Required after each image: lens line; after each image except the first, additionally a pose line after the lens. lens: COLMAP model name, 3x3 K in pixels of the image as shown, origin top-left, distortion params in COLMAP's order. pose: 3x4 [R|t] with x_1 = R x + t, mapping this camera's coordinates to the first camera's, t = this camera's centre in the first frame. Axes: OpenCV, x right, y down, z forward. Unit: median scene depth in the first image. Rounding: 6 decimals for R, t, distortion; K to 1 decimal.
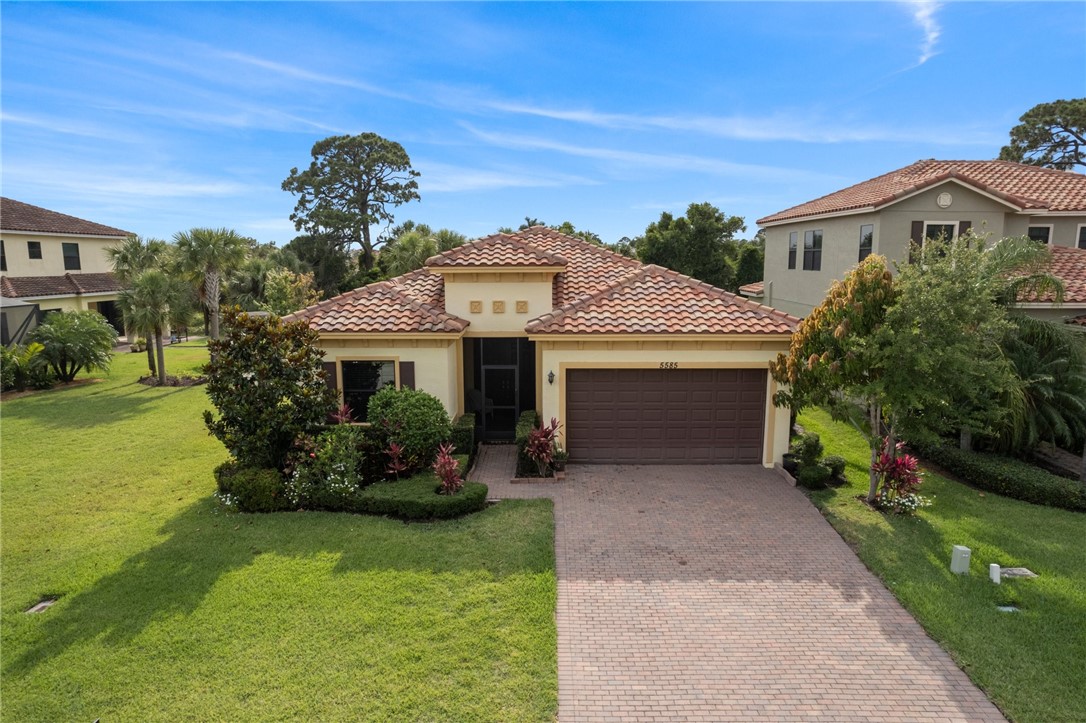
lens RADIAL K [[699.9, 0, 543.0], [0, 699.9, 361.5], [0, 0, 1]] dist [-0.080237, 0.065400]
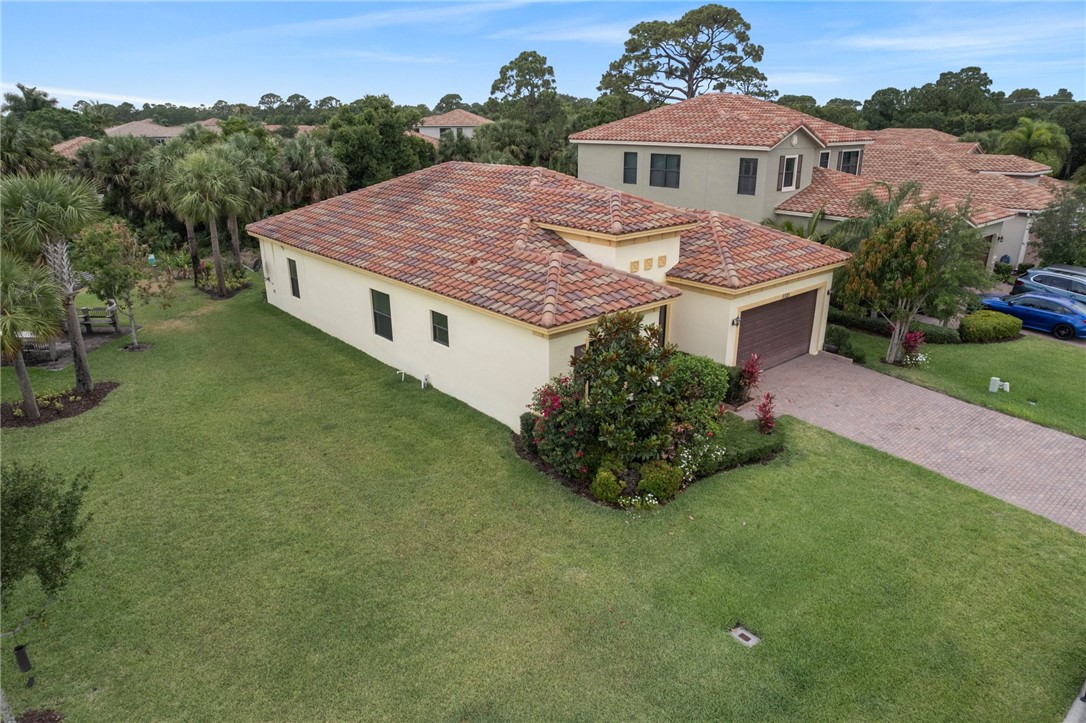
lens RADIAL K [[699.9, 0, 543.0], [0, 699.9, 361.5], [0, 0, 1]] dist [-0.080237, 0.065400]
pose [[0.760866, -0.217726, 0.611292, -1.111892], [0.098395, 0.969848, 0.222963, -0.234873], [-0.641405, -0.109497, 0.759348, 0.306076]]
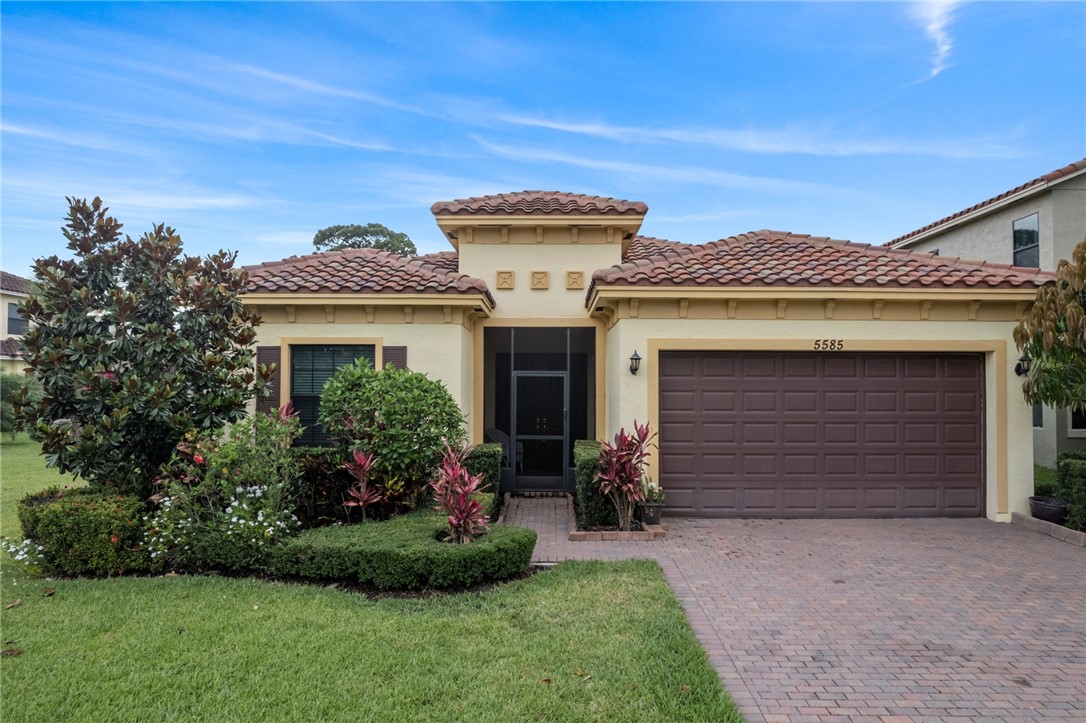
lens RADIAL K [[699.9, 0, 543.0], [0, 699.9, 361.5], [0, 0, 1]] dist [-0.080237, 0.065400]
pose [[0.999967, 0.006842, -0.004456, -0.070290], [-0.007554, 0.982385, -0.186717, 0.146583], [0.003100, 0.186745, 0.982404, 0.455112]]
